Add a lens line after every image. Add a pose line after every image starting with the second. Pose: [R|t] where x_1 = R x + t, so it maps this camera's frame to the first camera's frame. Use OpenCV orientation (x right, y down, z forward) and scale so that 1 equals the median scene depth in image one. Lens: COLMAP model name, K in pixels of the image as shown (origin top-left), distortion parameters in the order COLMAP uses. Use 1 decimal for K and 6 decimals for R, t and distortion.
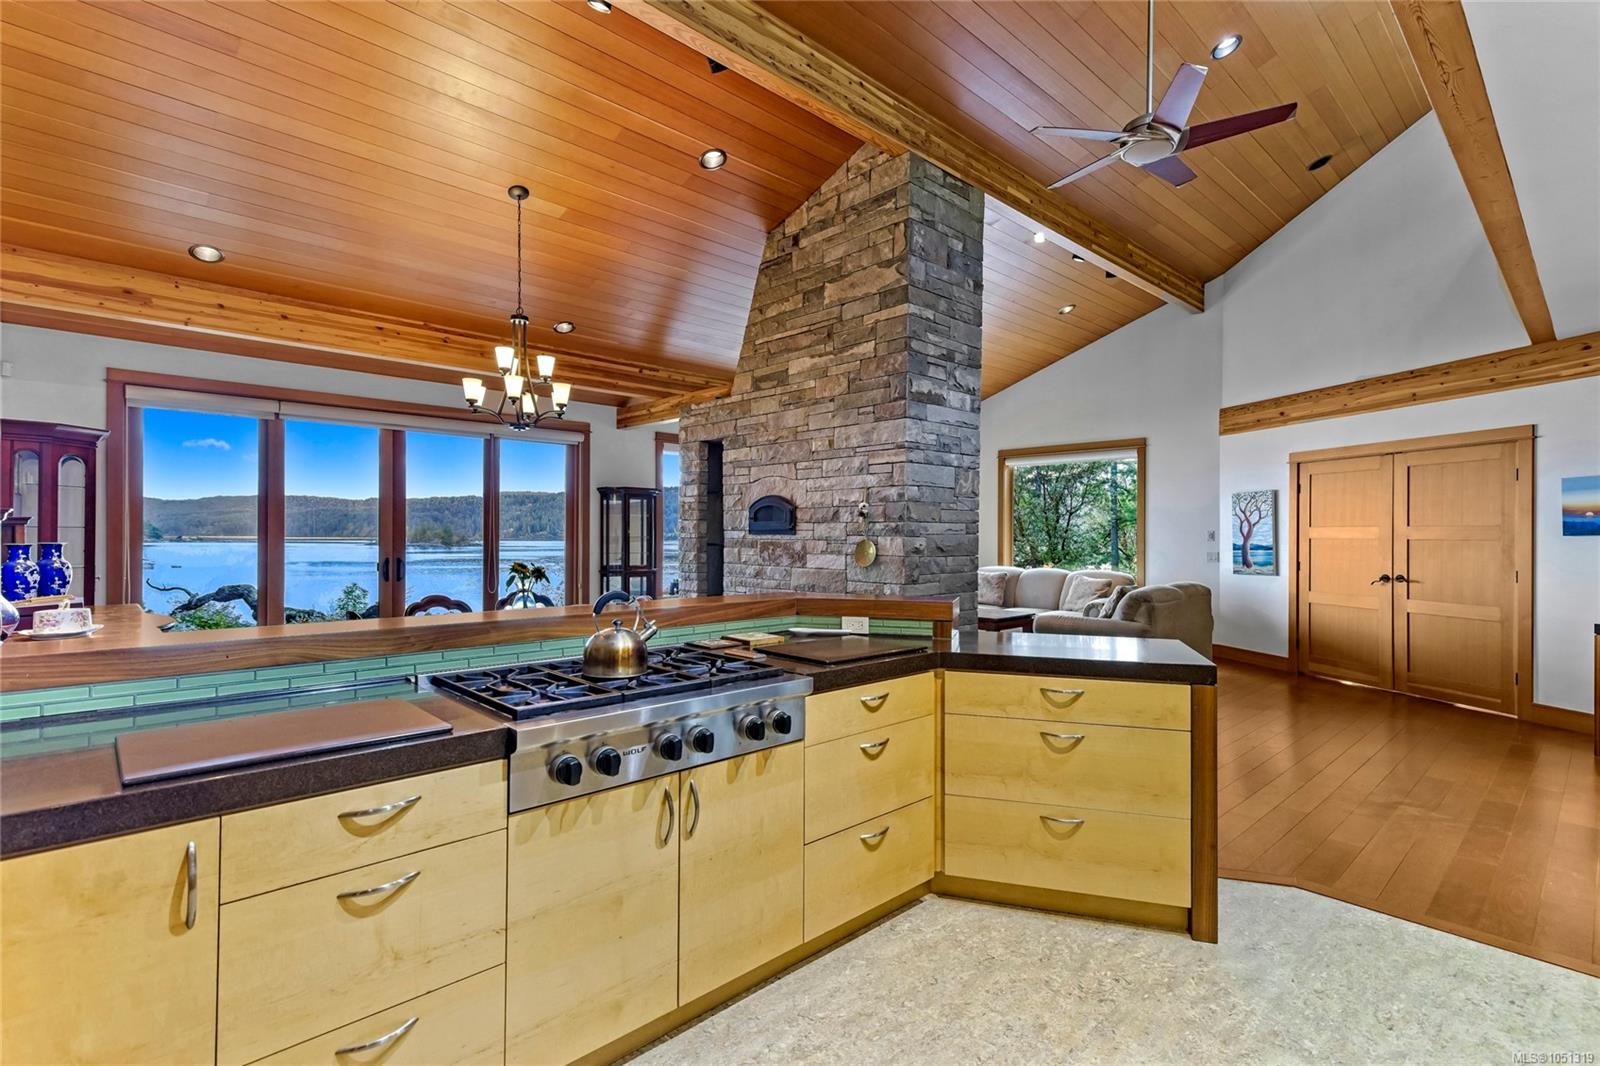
lens RADIAL K [[762.6, 0, 798.3], [0, 762.6, 531.8], [0, 0, 1]] dist [0.001549, 0.000057]
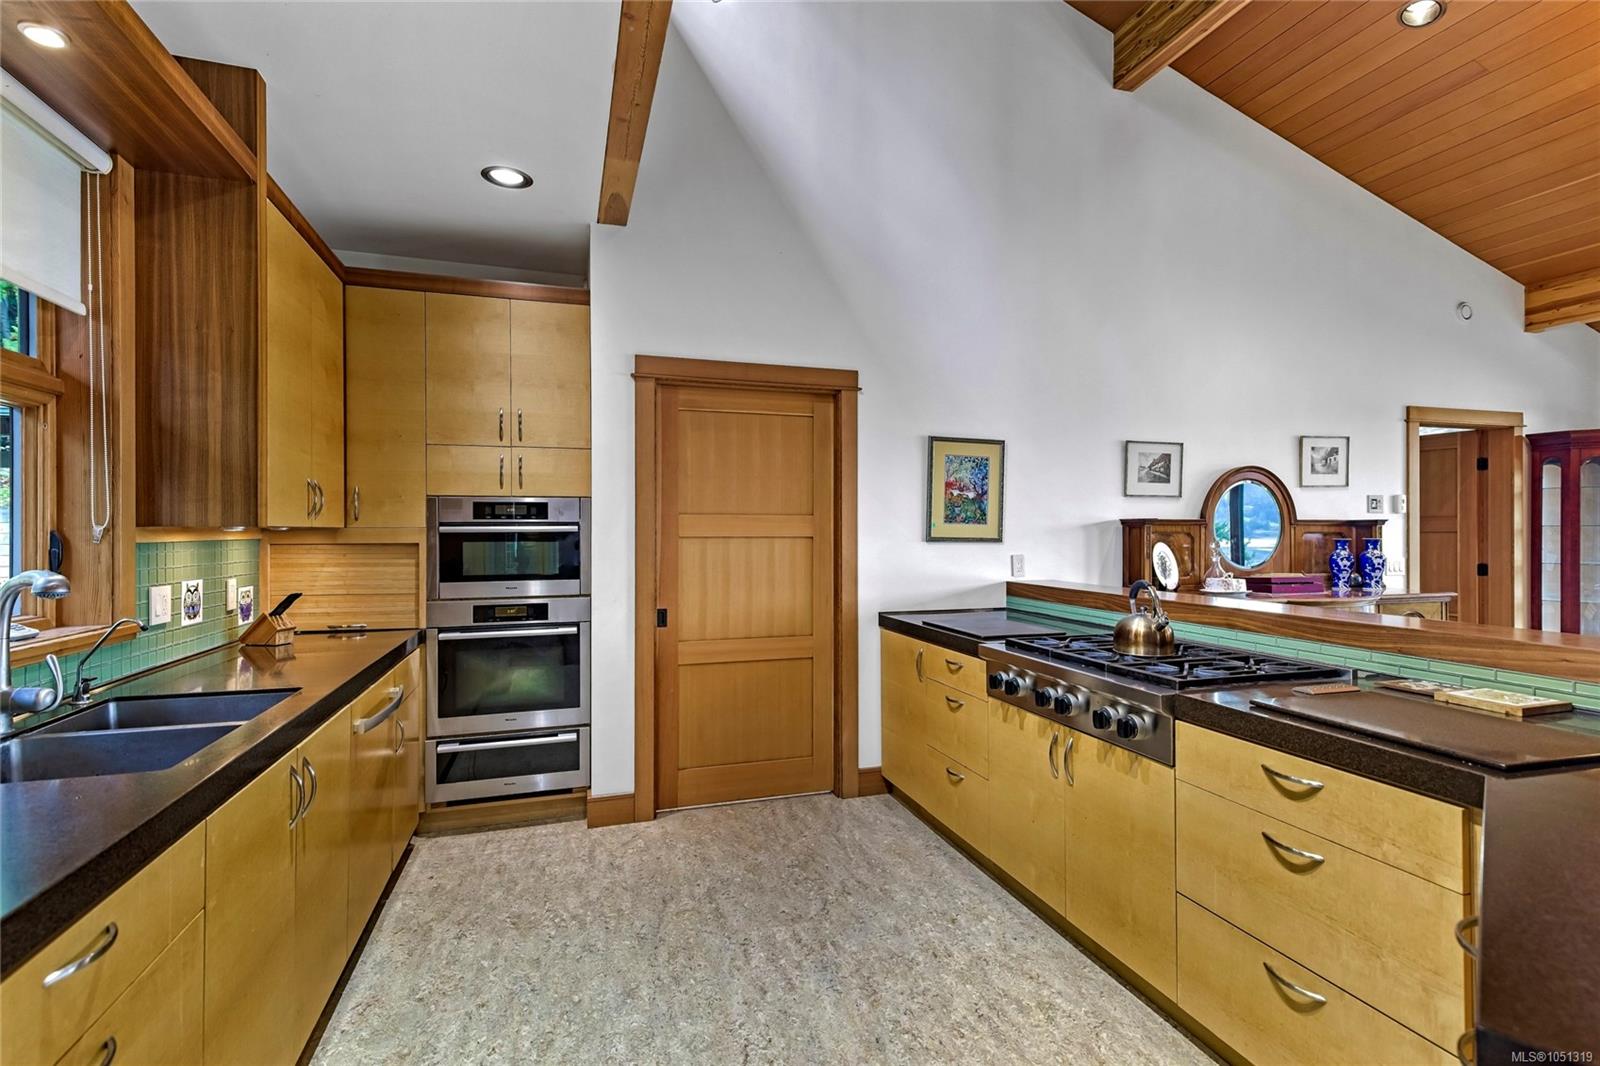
lens RADIAL K [[733.0, 0, 801.7], [0, 733.0, 529.7], [0, 0, 1]] dist [0.002368, -0.000218]
pose [[-0.444464, -0.003148, -0.895791, 0.980907], [0.000118, 0.999994, -0.003572, 0.003988], [0.895797, -0.001693, -0.444460, 1.029315]]
